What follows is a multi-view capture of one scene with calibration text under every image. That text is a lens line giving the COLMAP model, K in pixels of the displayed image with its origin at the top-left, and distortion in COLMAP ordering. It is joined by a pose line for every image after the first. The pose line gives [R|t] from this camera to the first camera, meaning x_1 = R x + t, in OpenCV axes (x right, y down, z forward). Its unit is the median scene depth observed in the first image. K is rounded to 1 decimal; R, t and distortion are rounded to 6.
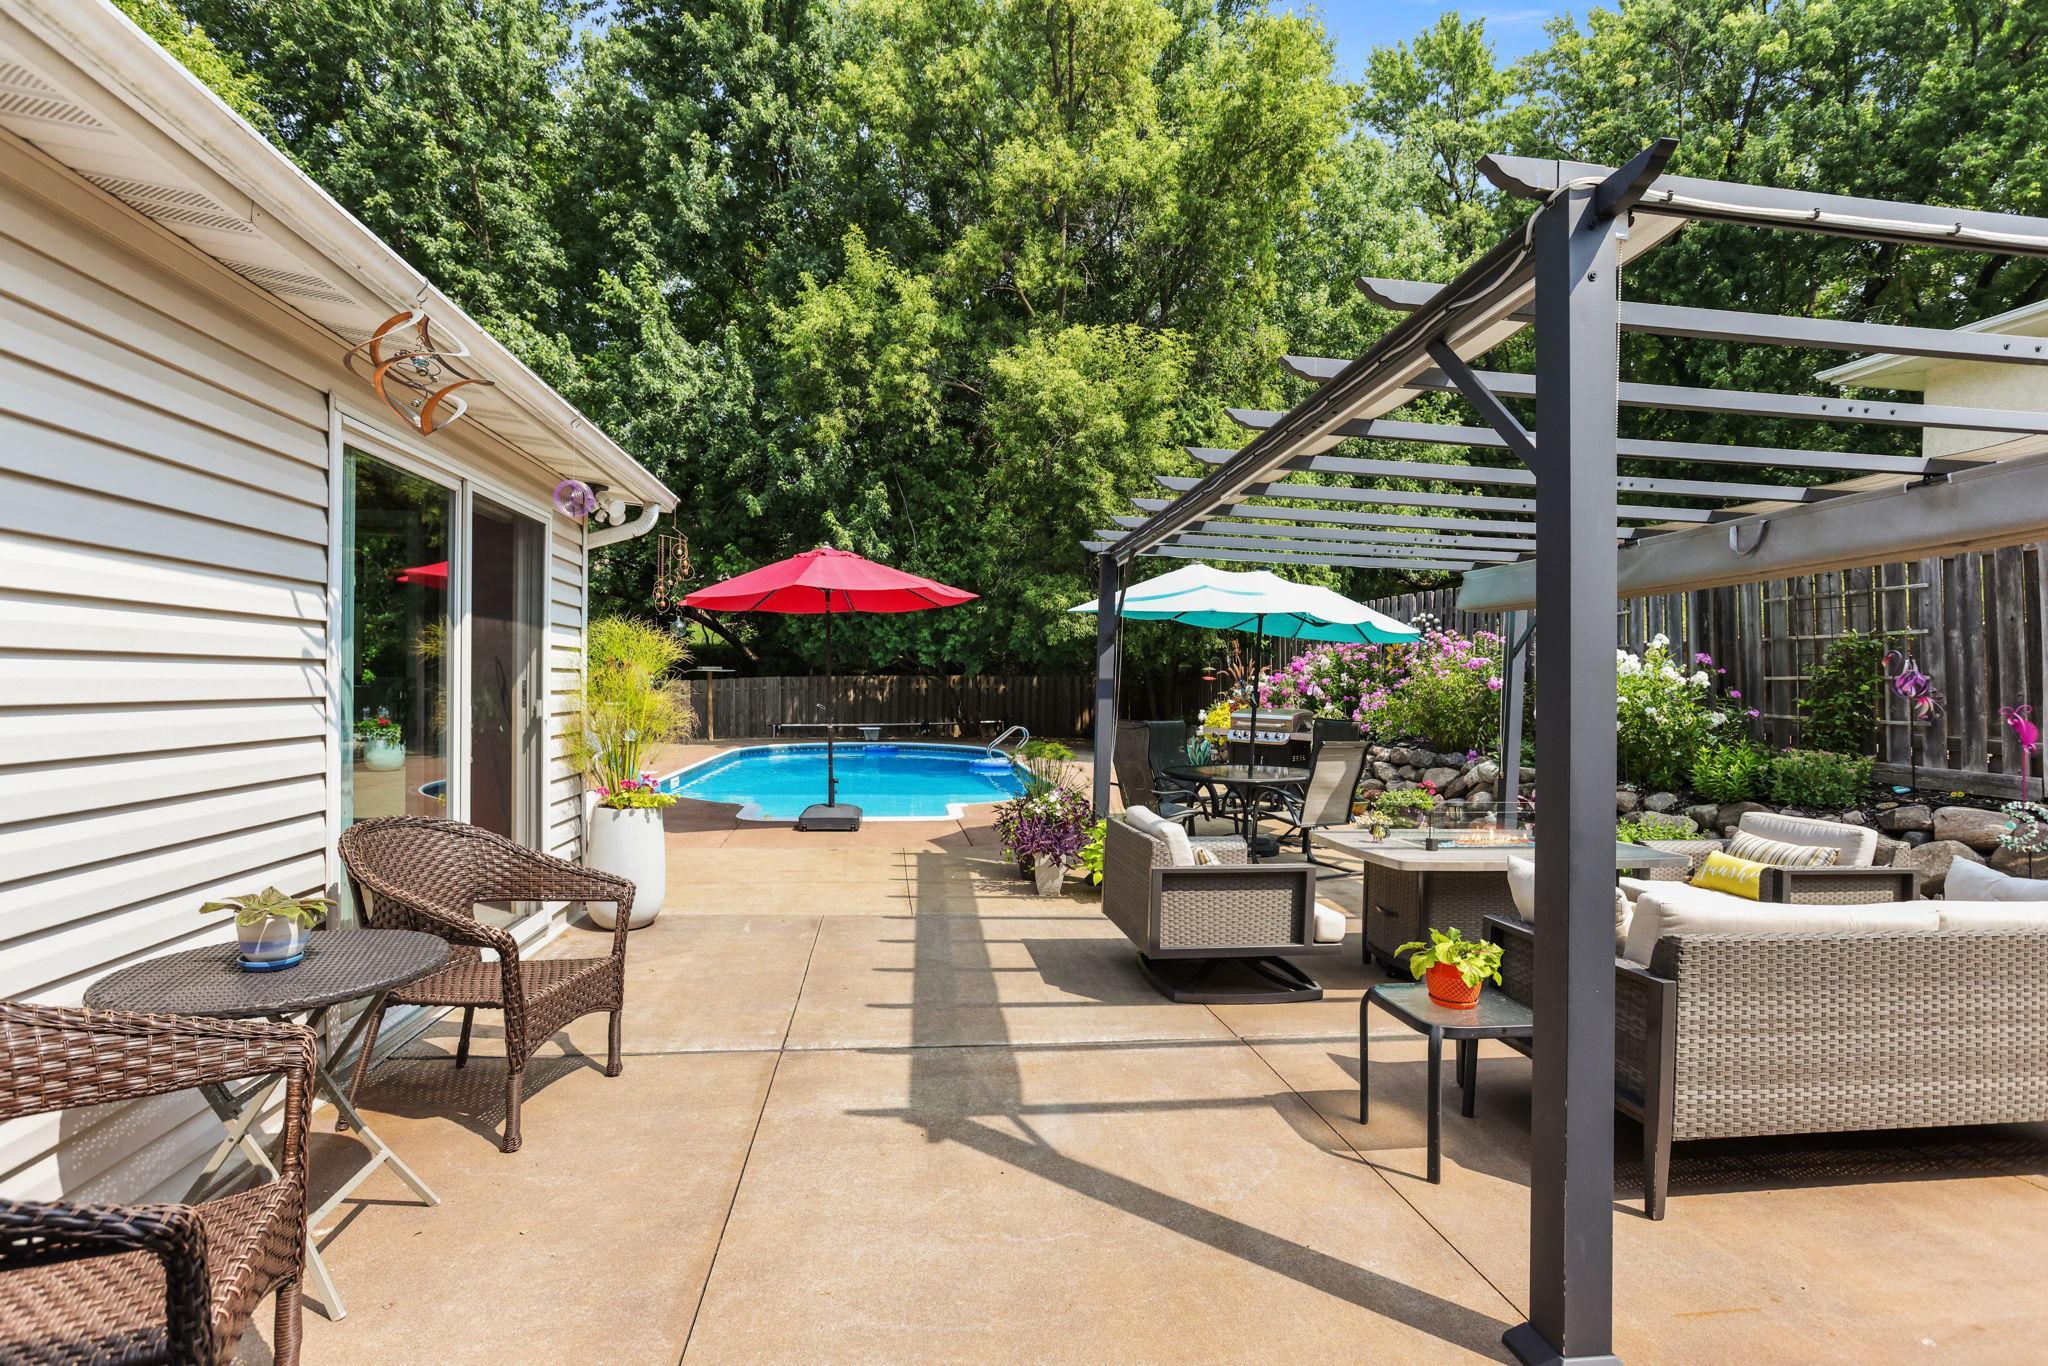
lens RADIAL K [[920.7, 0, 1035.0], [0, 920.7, 674.0], [0, 0, 1]] dist [-0.021504, 0.000842]
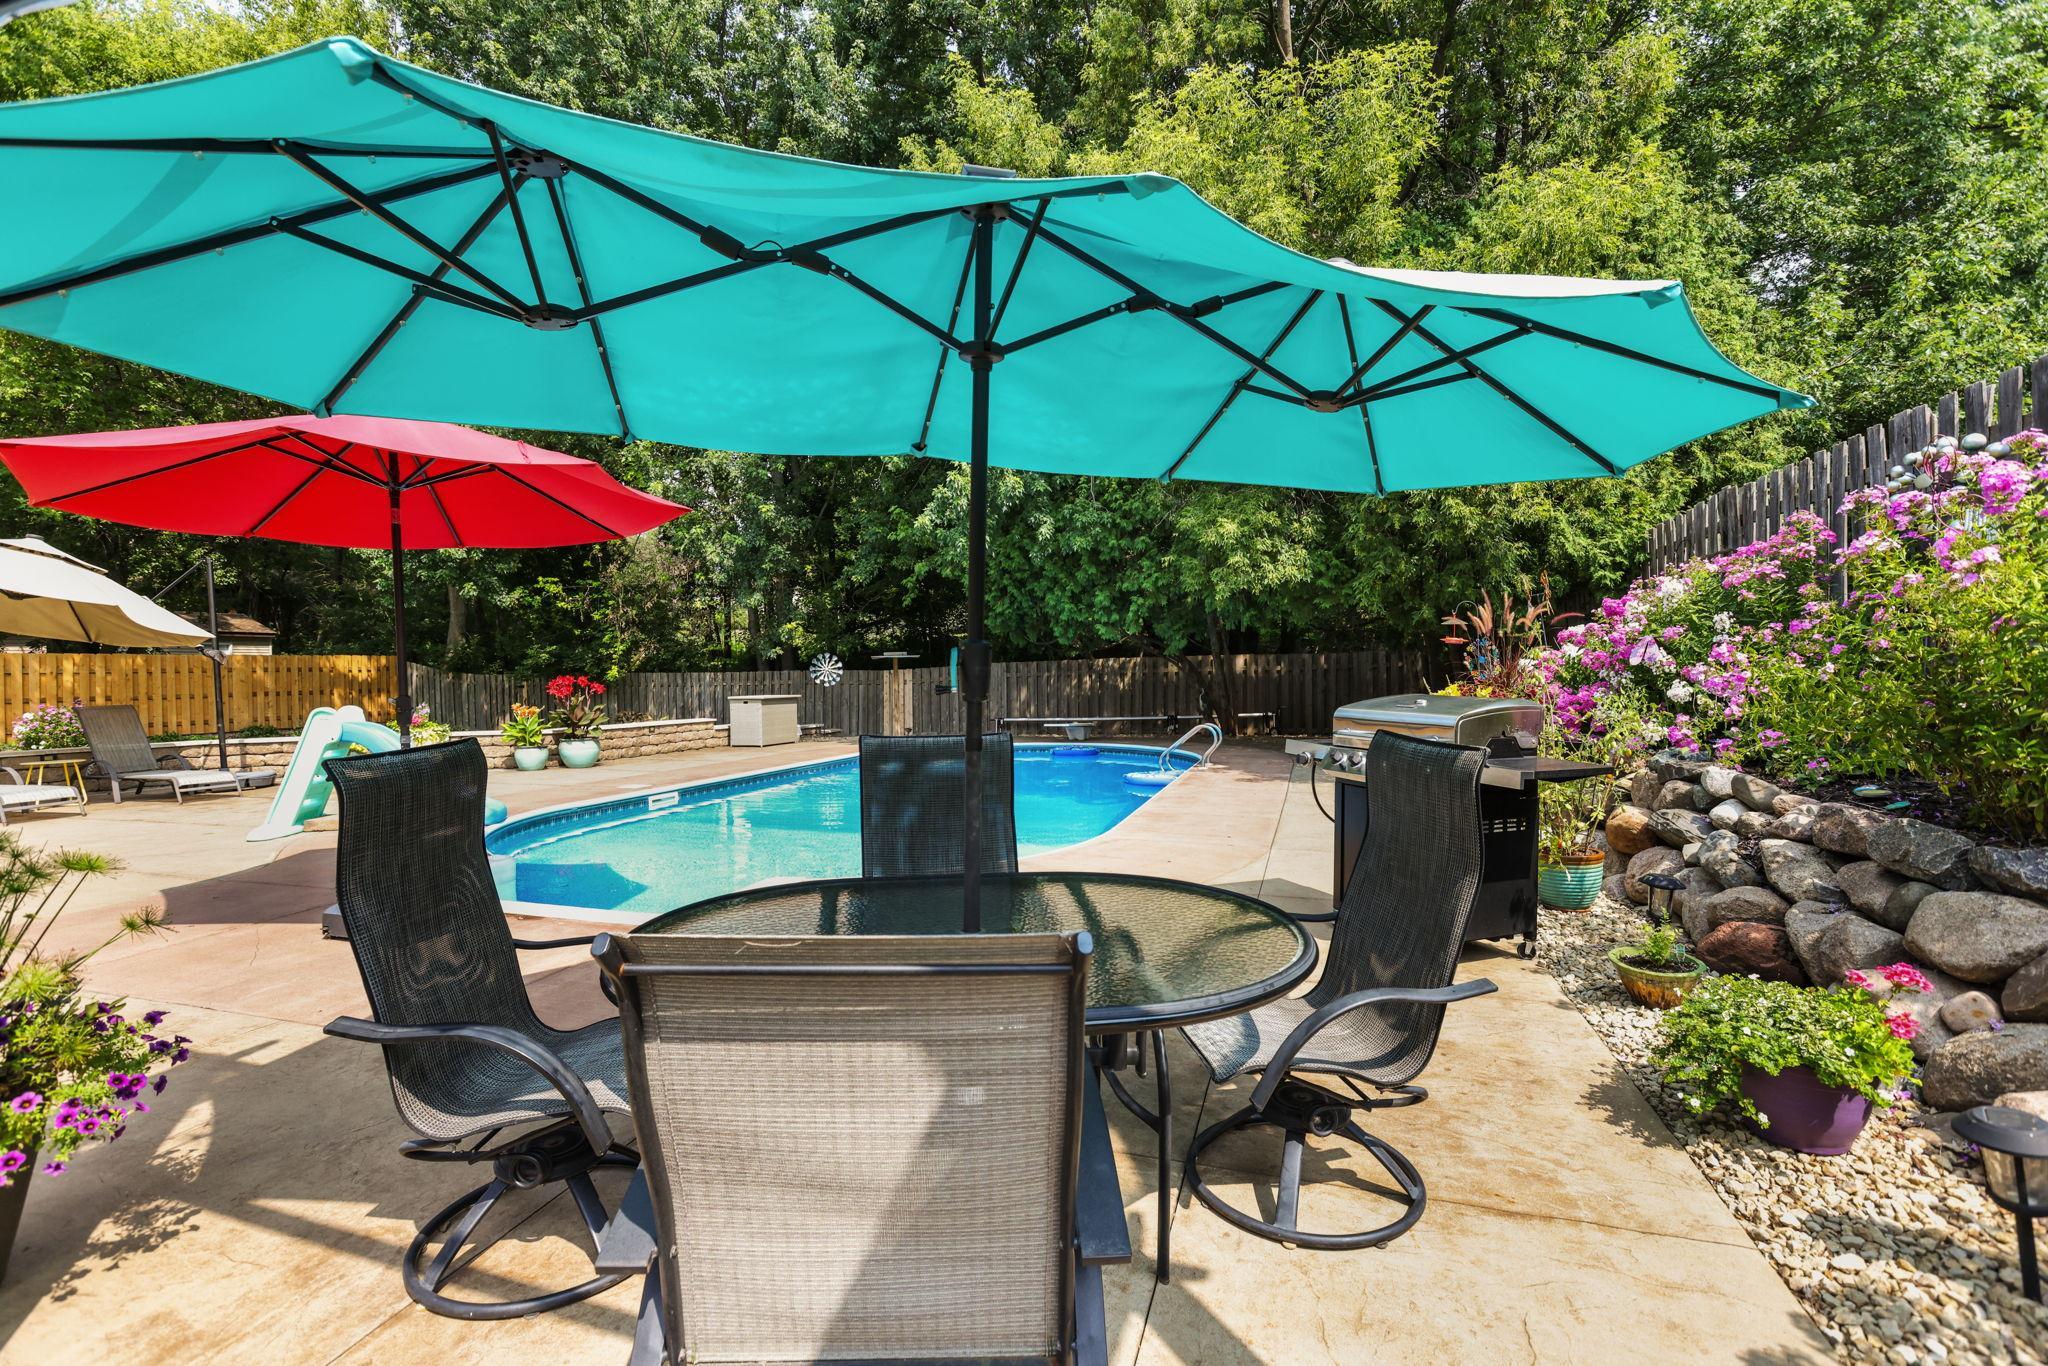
lens RADIAL K [[920.7, 0, 1035.0], [0, 920.7, 674.0], [0, 0, 1]] dist [-0.021504, 0.000842]
pose [[0.908934, -0.020265, -0.416448, 0.156849], [0.025568, 0.999647, 0.007159, 0.012159], [0.416156, -0.017155, 0.909131, 0.335341]]
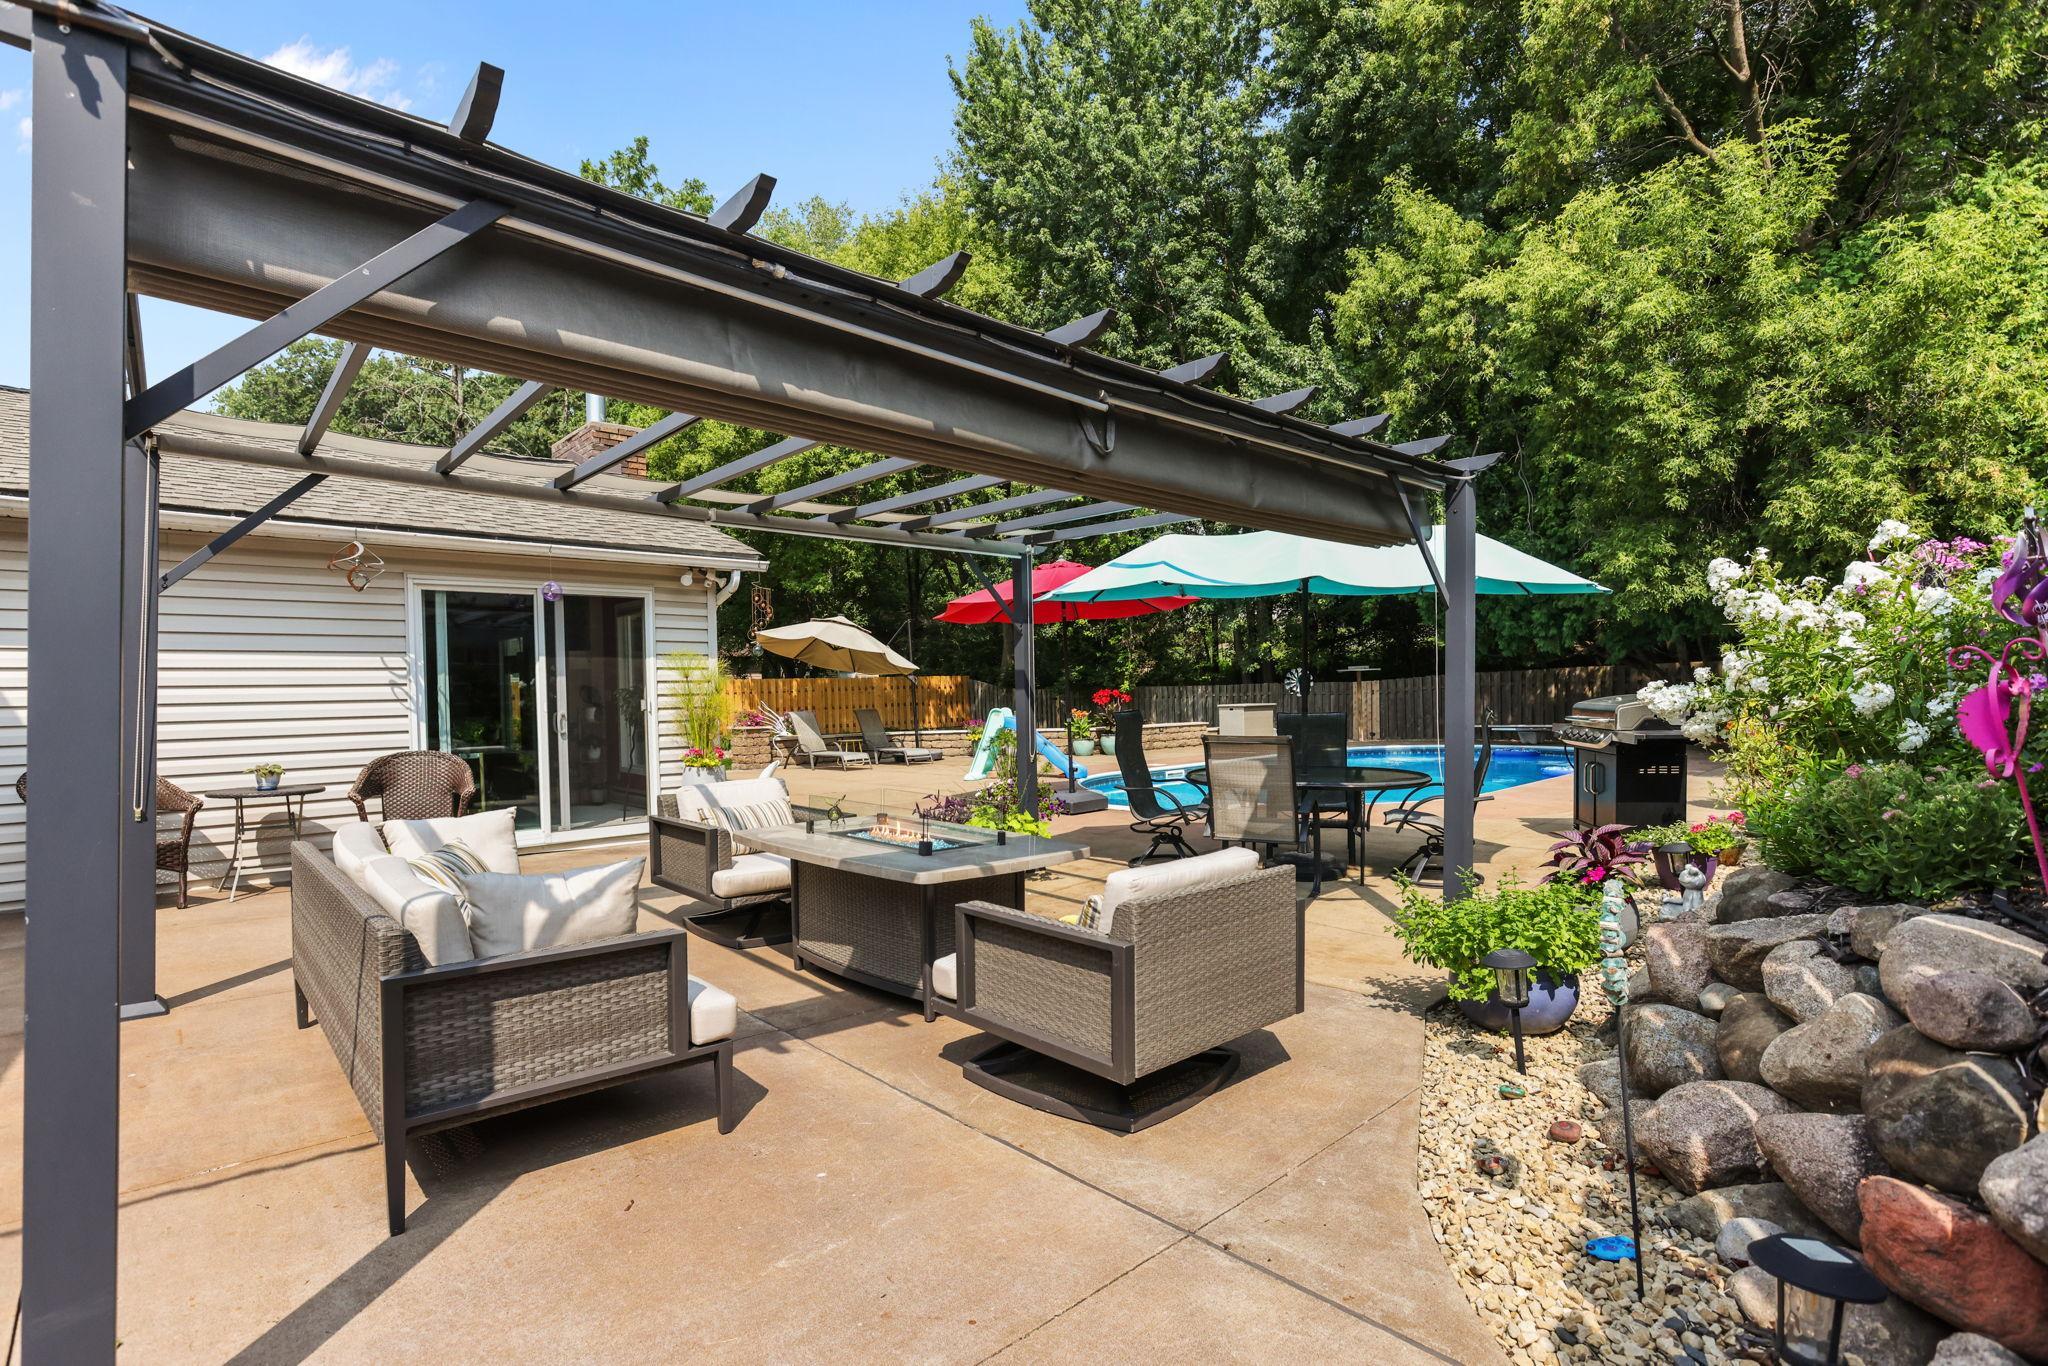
lens RADIAL K [[955.1, 0, 1016.2], [0, 955.1, 674.1], [0, 0, 1]] dist [-0.003534, -0.000354]
pose [[0.575328, -0.038885, -0.816998, 0.341232], [0.037087, 0.999082, -0.021435, 0.011249], [0.817082, -0.017968, 0.576242, 0.134431]]
